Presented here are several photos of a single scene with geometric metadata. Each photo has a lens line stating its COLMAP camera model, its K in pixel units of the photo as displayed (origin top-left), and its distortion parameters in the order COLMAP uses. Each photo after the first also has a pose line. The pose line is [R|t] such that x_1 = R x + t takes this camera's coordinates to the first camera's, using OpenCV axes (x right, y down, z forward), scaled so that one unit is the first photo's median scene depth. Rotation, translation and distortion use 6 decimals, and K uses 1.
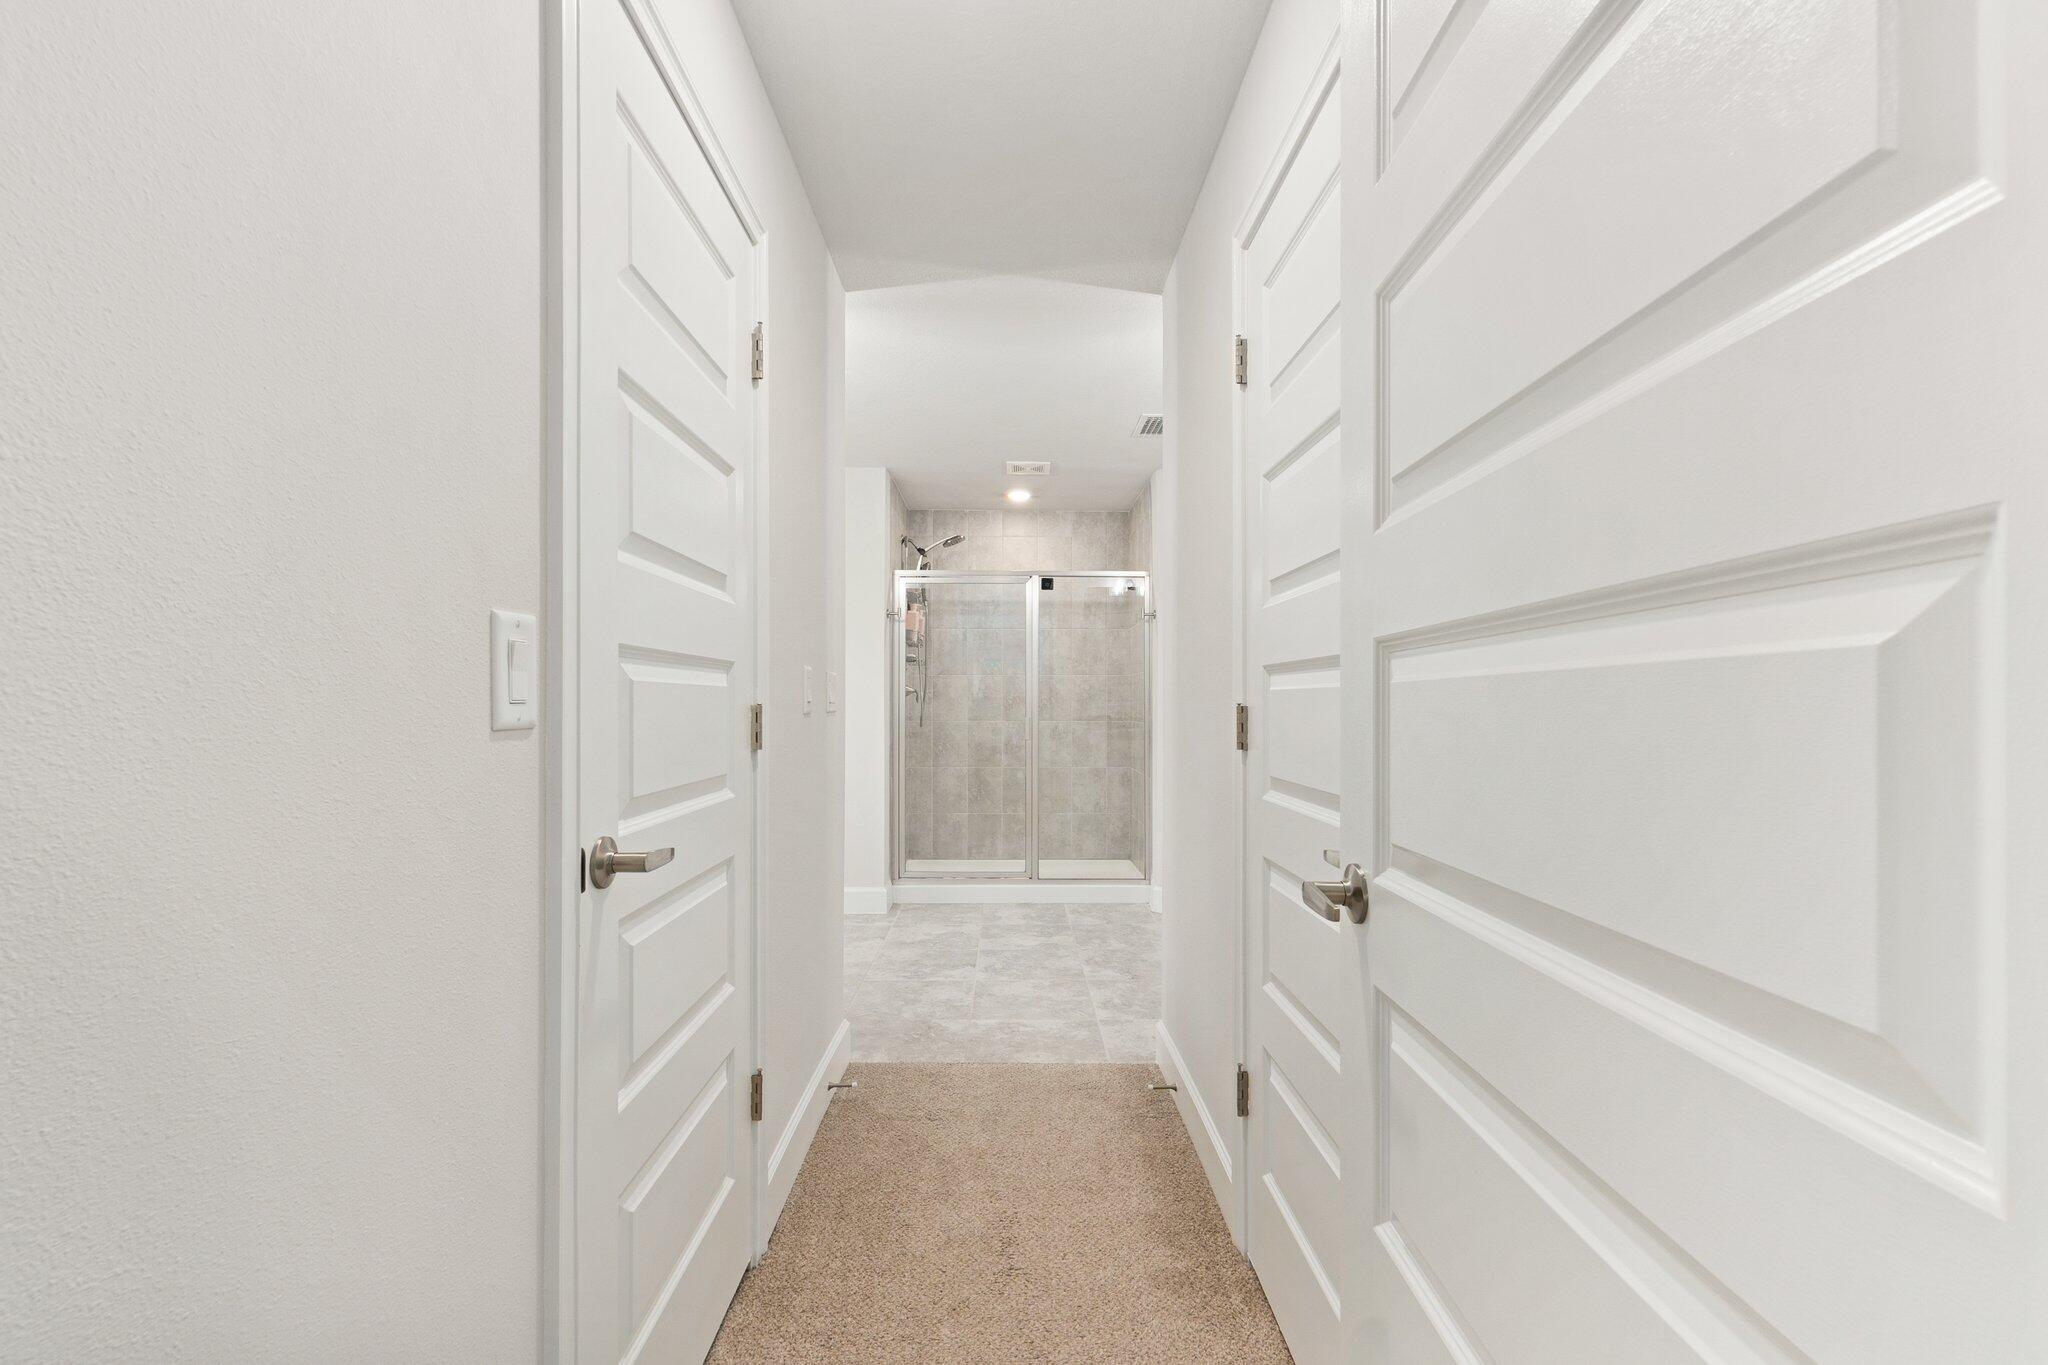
lens RADIAL K [[866.0, 0, 1023.3], [0, 866.0, 700.4], [0, 0, 1]] dist [0.005002, -0.000191]
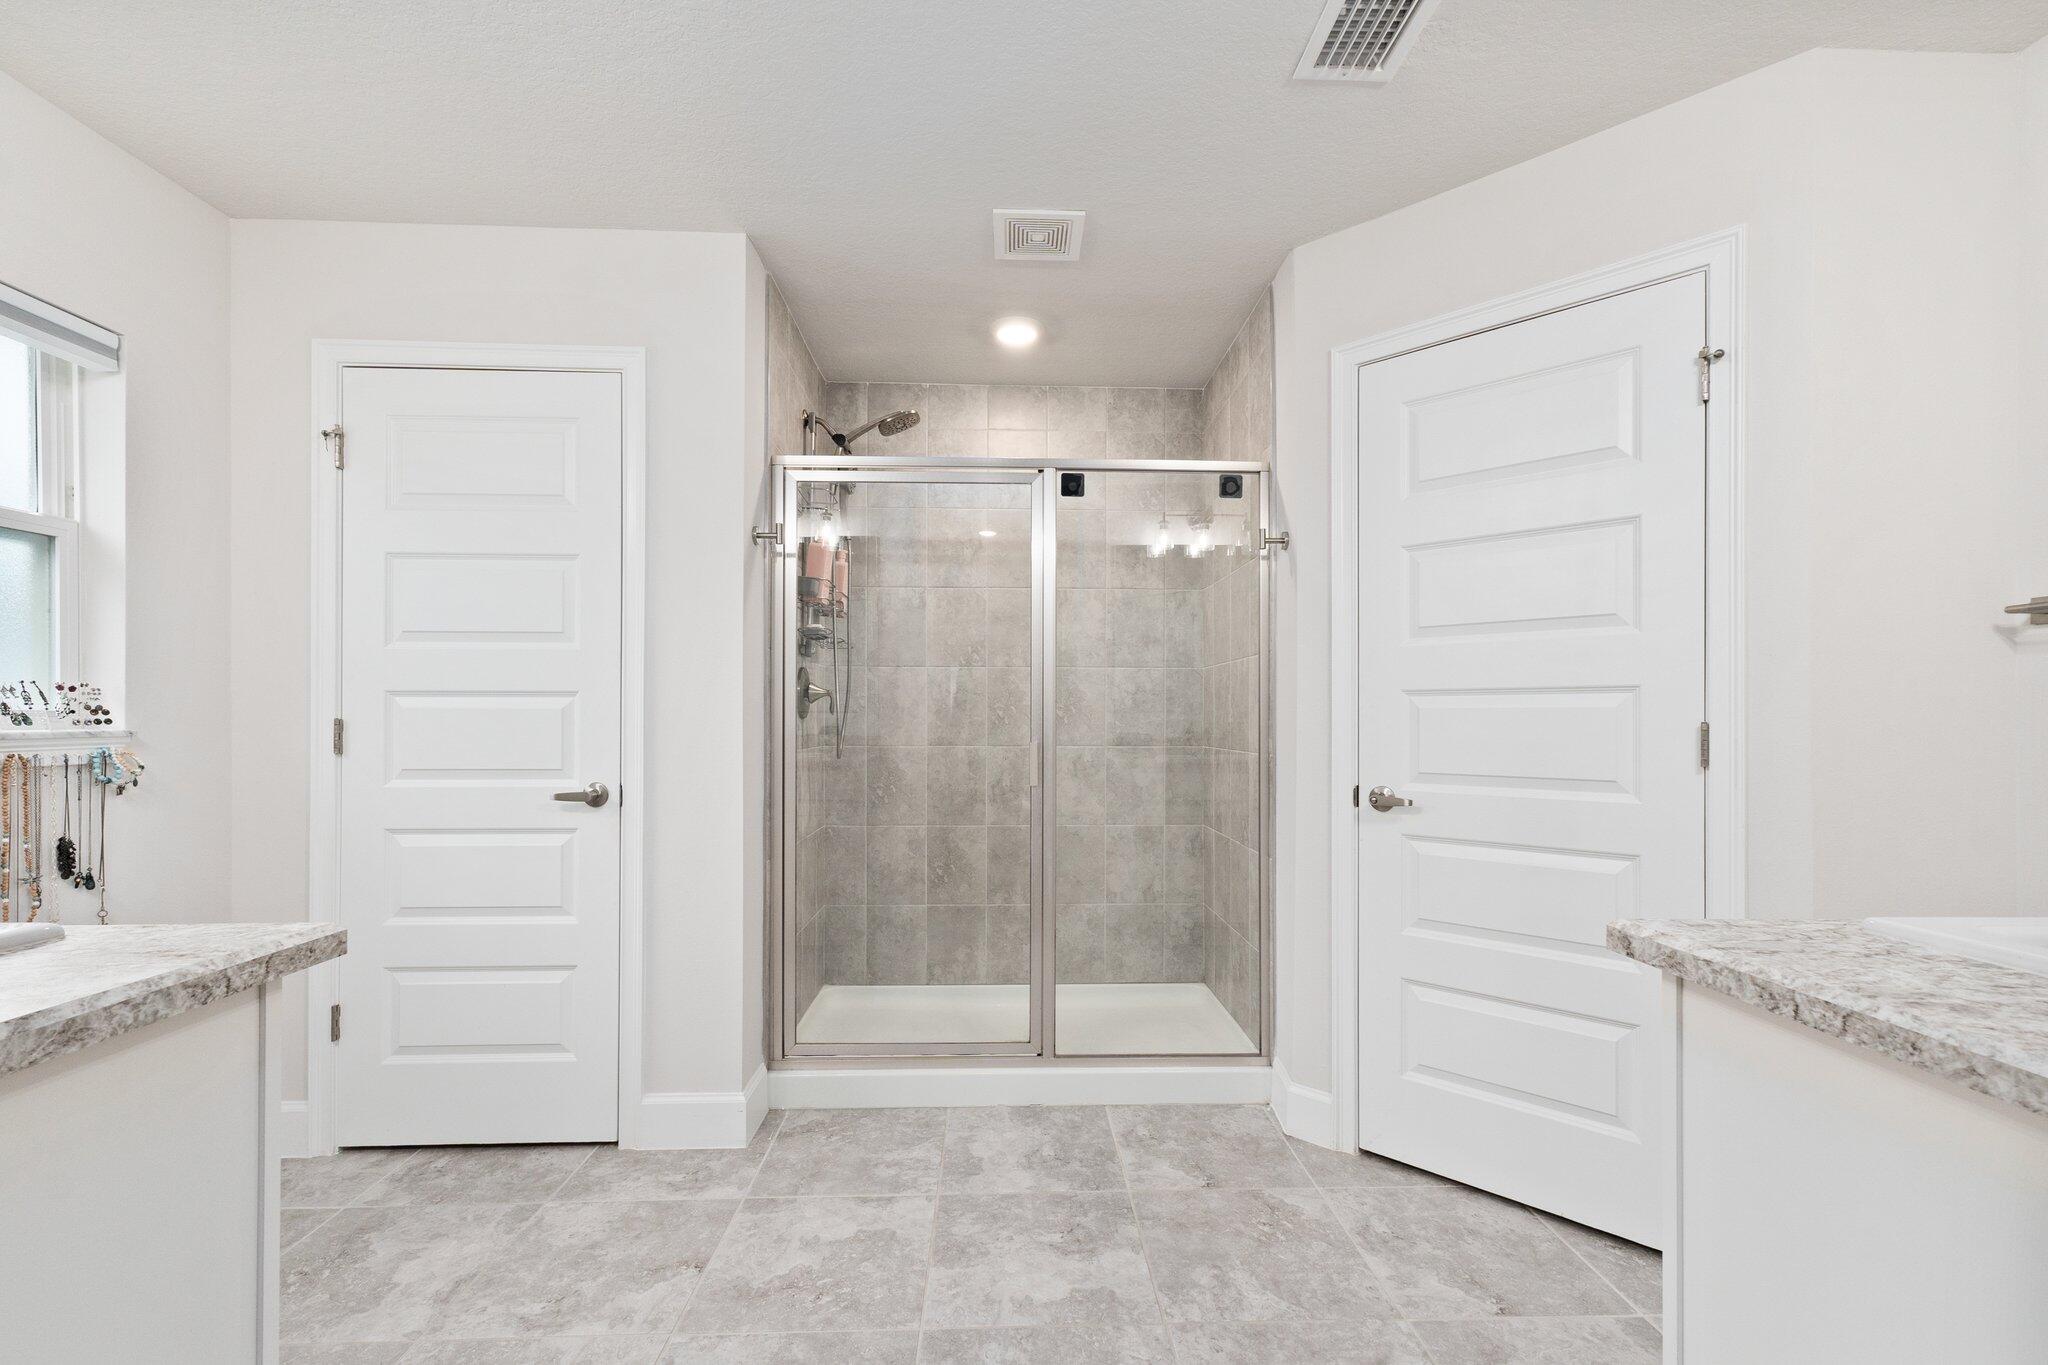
lens RADIAL K [[866.5, 0, 1023.0], [0, 866.5, 712.6], [0, 0, 1]] dist [0.001870, 0.000390]
pose [[0.999934, 0.001342, 0.011443, -0.006713], [-0.001329, 0.999998, -0.001139, 0.001757], [-0.011445, 0.001124, 0.999934, 0.422755]]
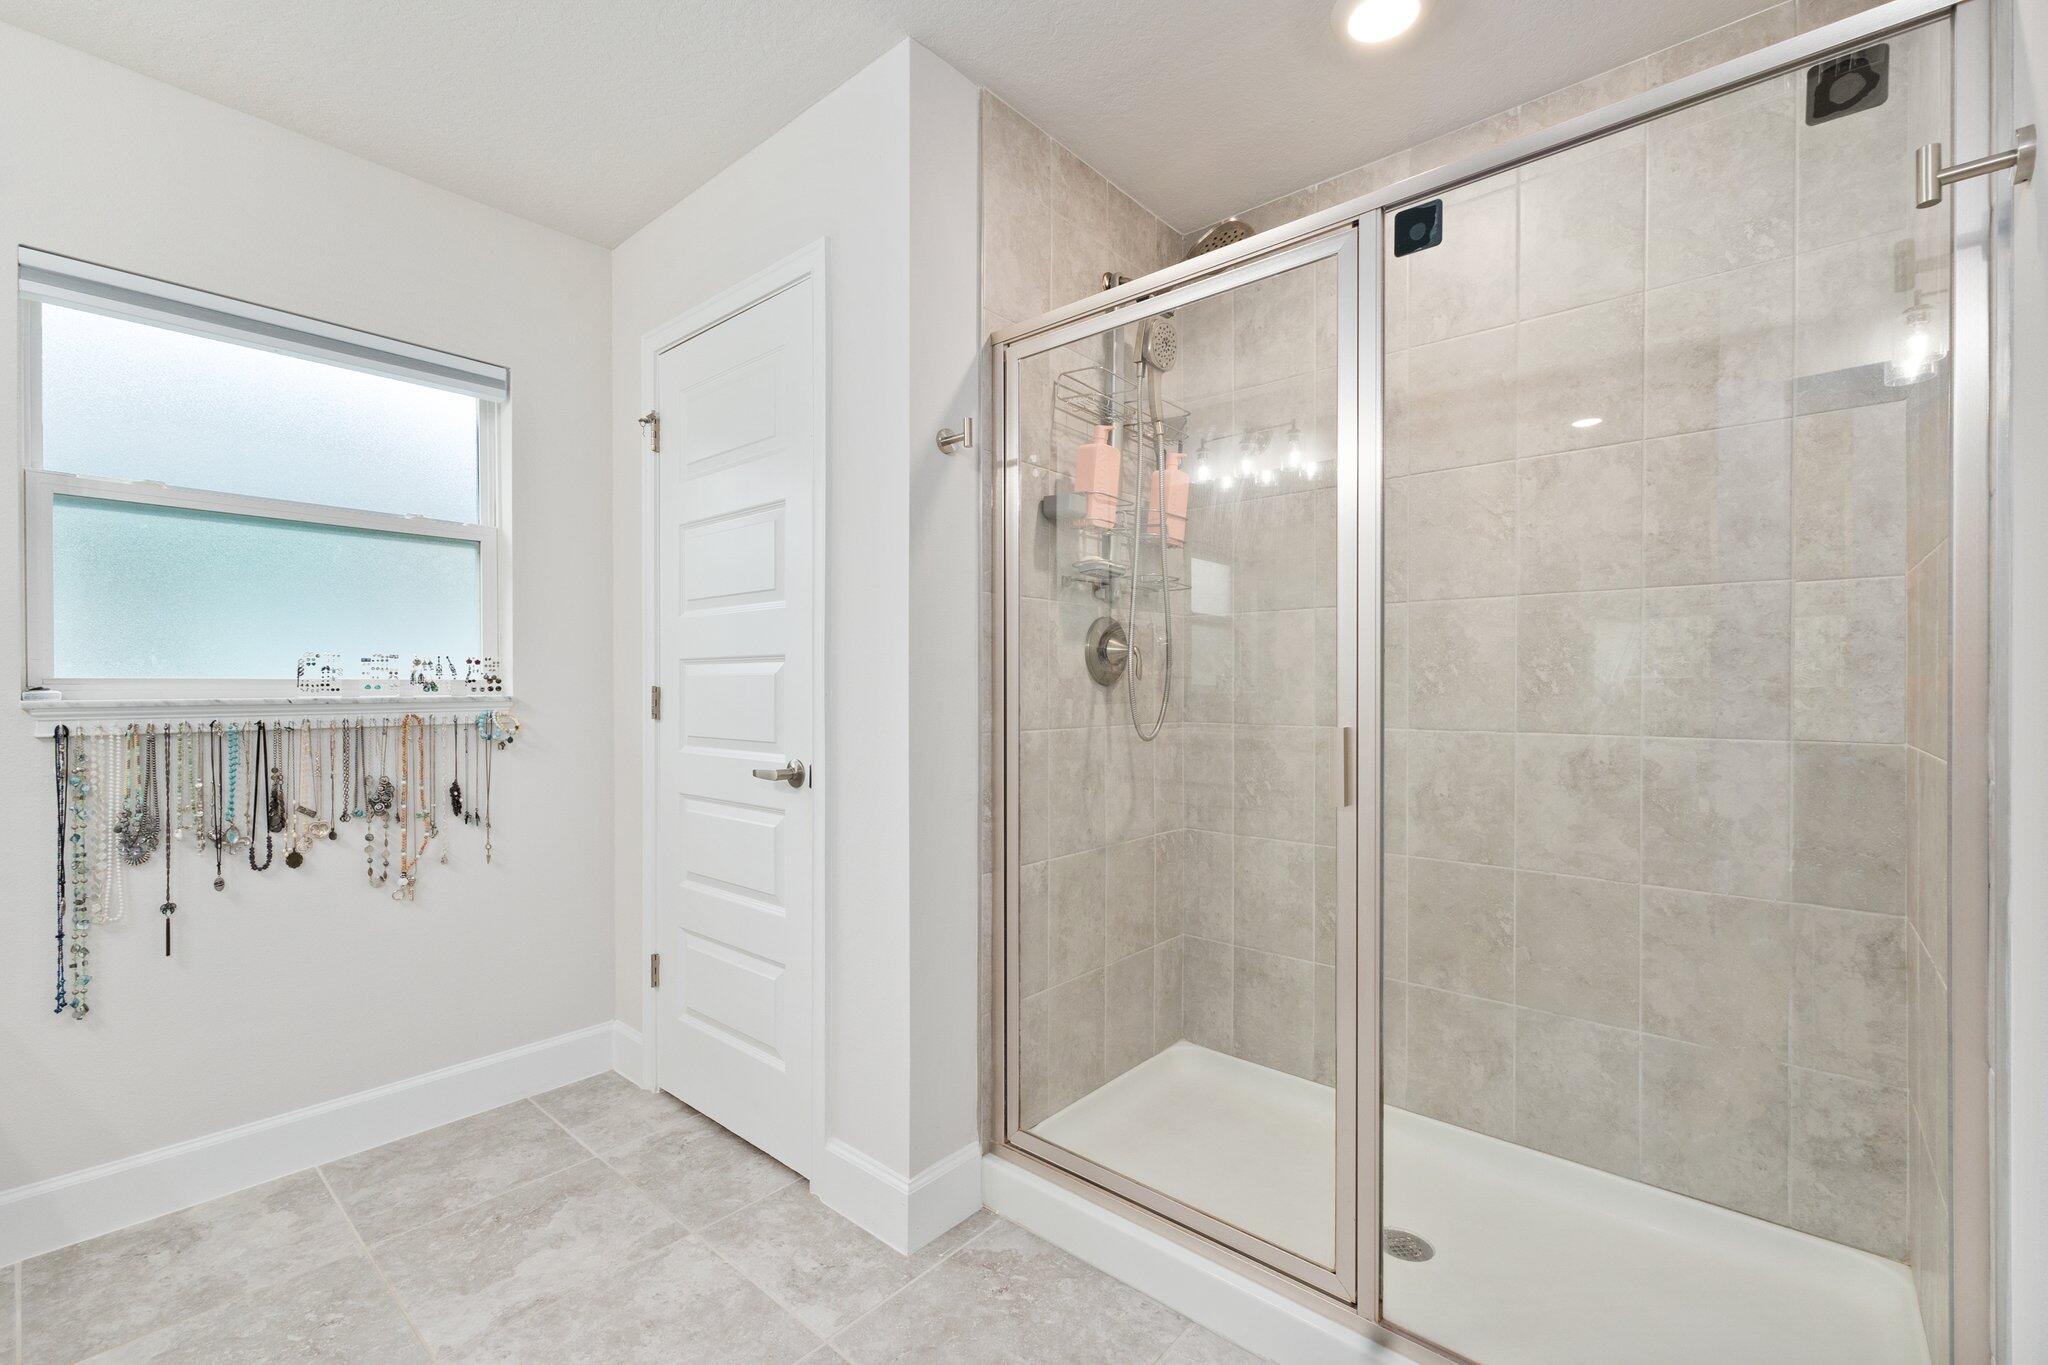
lens RADIAL K [[866.3, 0, 1026.2], [0, 866.3, 687.4], [0, 0, 1]] dist [0.004145, -0.000019]
pose [[0.740410, 0.000234, -0.672156, 0.102874], [0.004273, 0.999978, 0.005055, 0.003739], [0.672142, -0.006615, 0.740392, 0.630588]]
